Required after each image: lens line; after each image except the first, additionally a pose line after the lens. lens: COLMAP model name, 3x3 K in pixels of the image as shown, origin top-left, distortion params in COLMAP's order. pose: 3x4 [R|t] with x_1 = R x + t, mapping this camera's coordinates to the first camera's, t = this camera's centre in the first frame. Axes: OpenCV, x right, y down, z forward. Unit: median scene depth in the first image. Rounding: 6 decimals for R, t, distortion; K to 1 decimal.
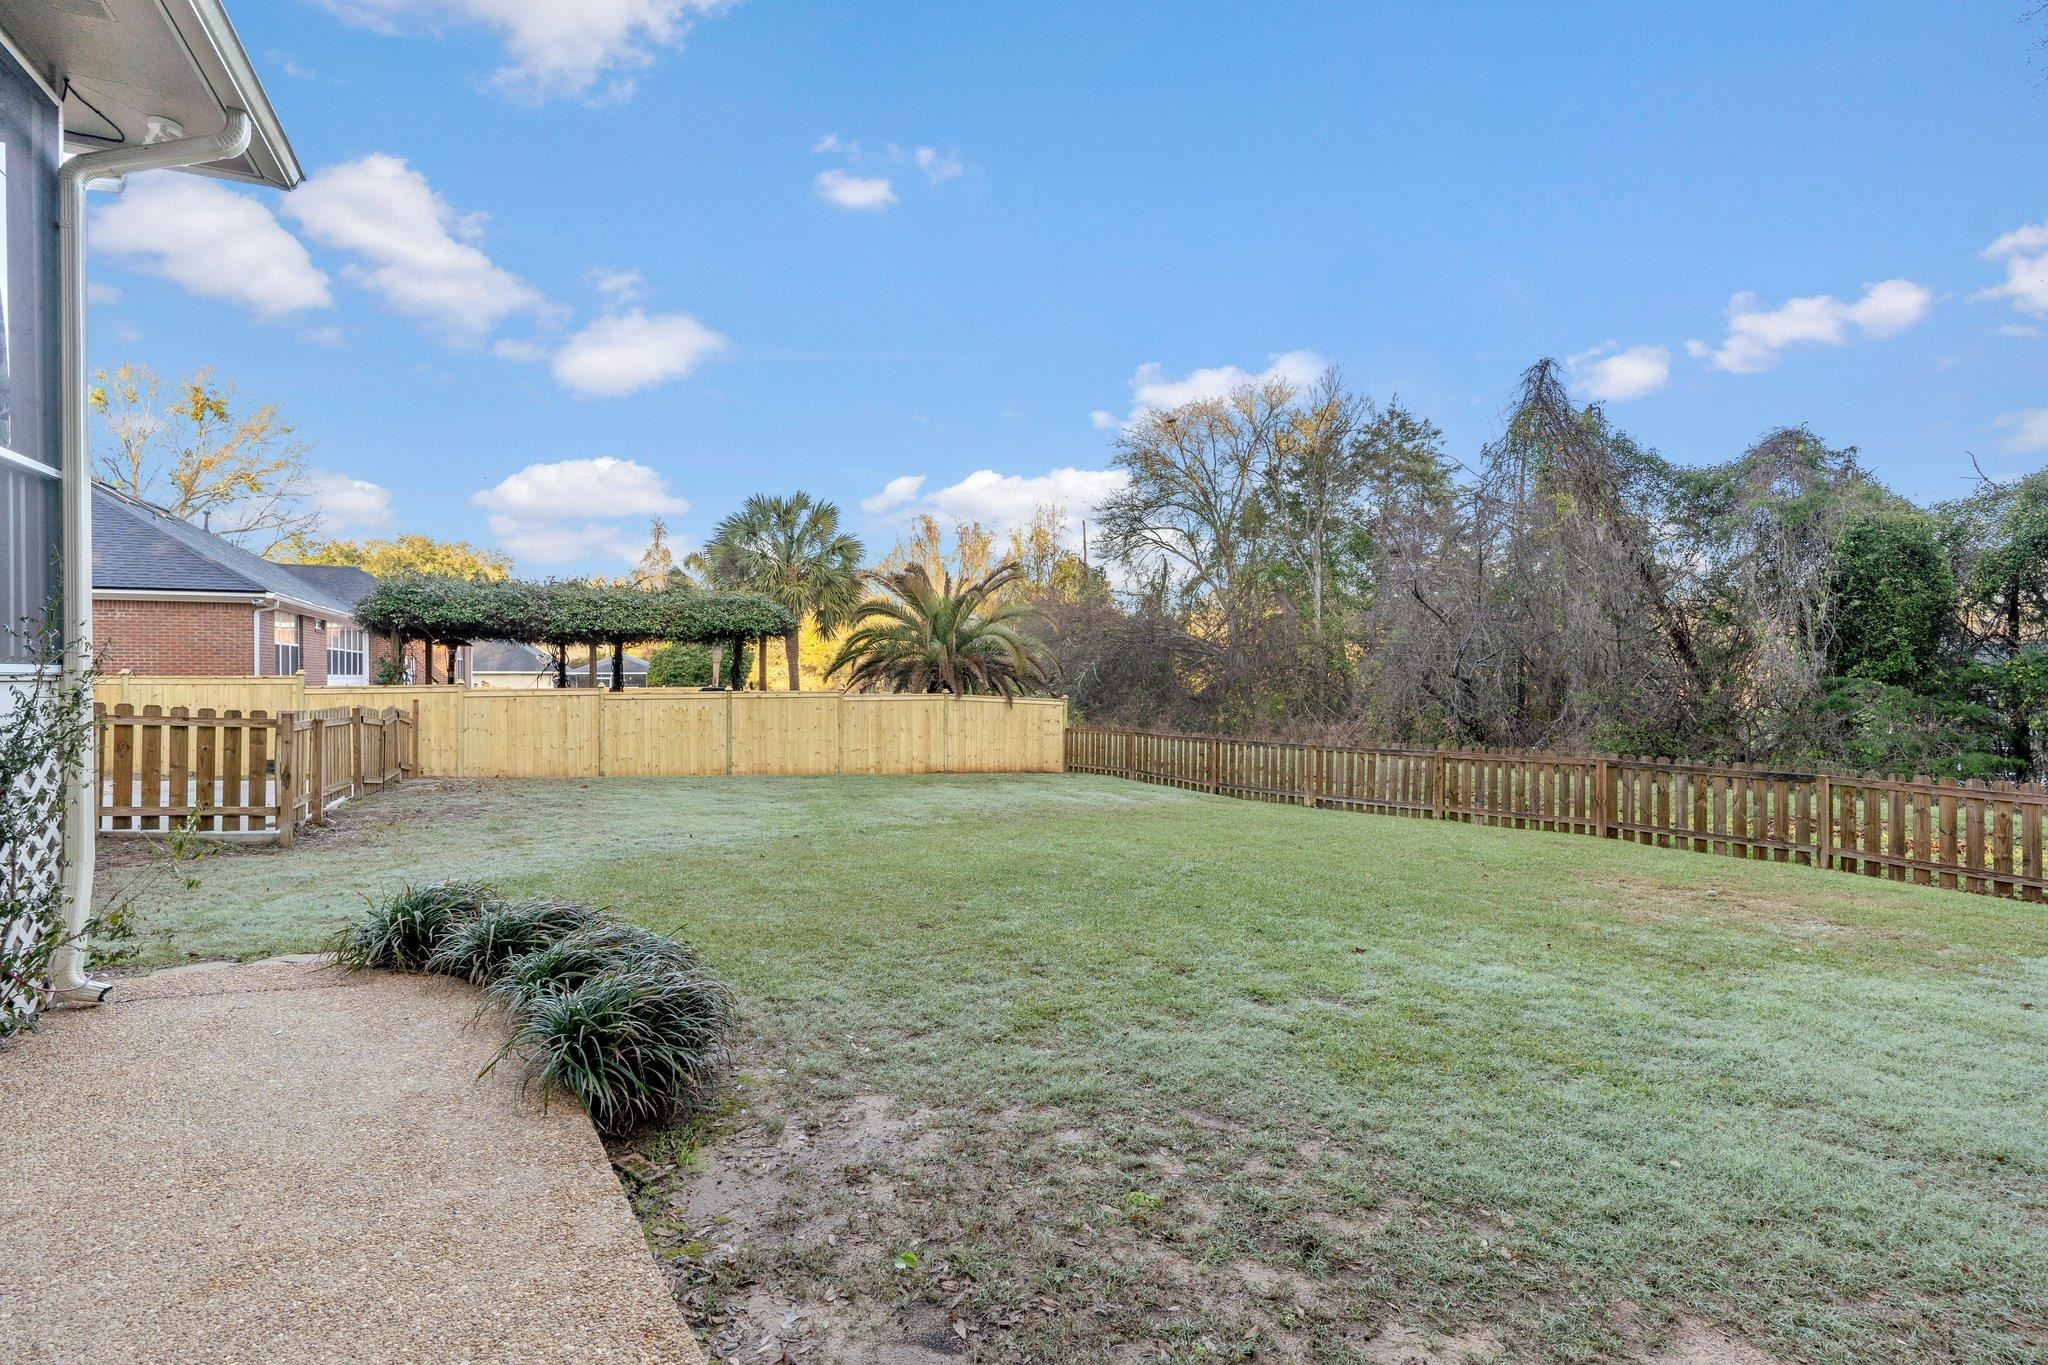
lens RADIAL K [[971.5, 0, 1022.5], [0, 971.5, 688.0], [0, 0, 1]] dist [0.003493, 0.000668]
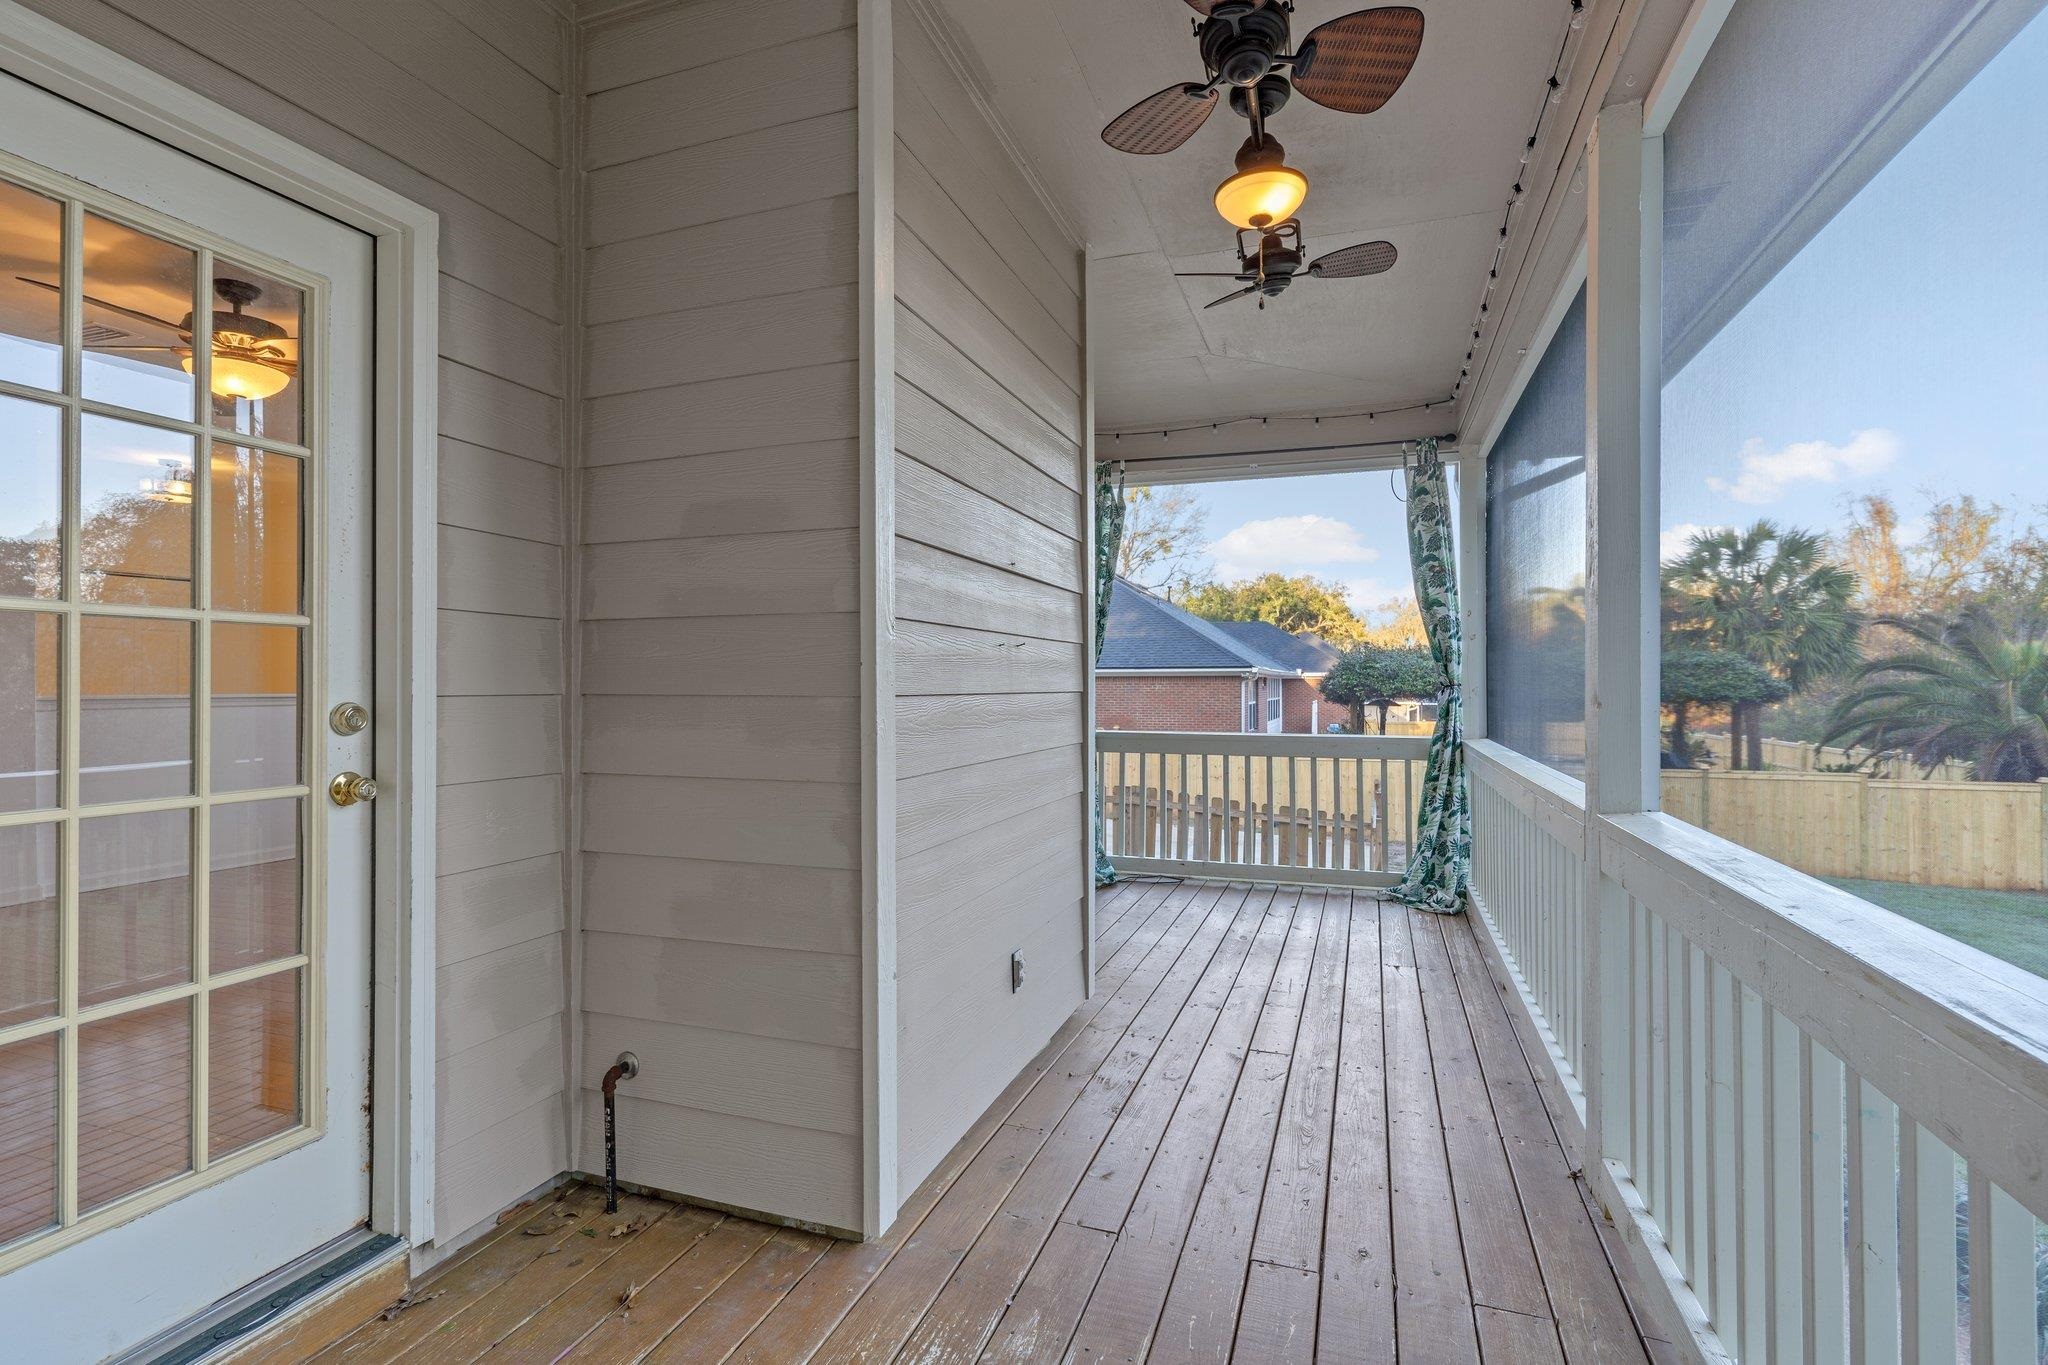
lens RADIAL K [[971.5, 0, 1021.5], [0, 971.5, 677.3], [0, 0, 1]] dist [0.003493, 0.000668]
pose [[0.707100, -0.007666, -0.707072, -0.100900], [-0.004977, 0.999863, -0.015817, -0.057410], [0.707096, 0.014704, 0.706964, -0.065415]]
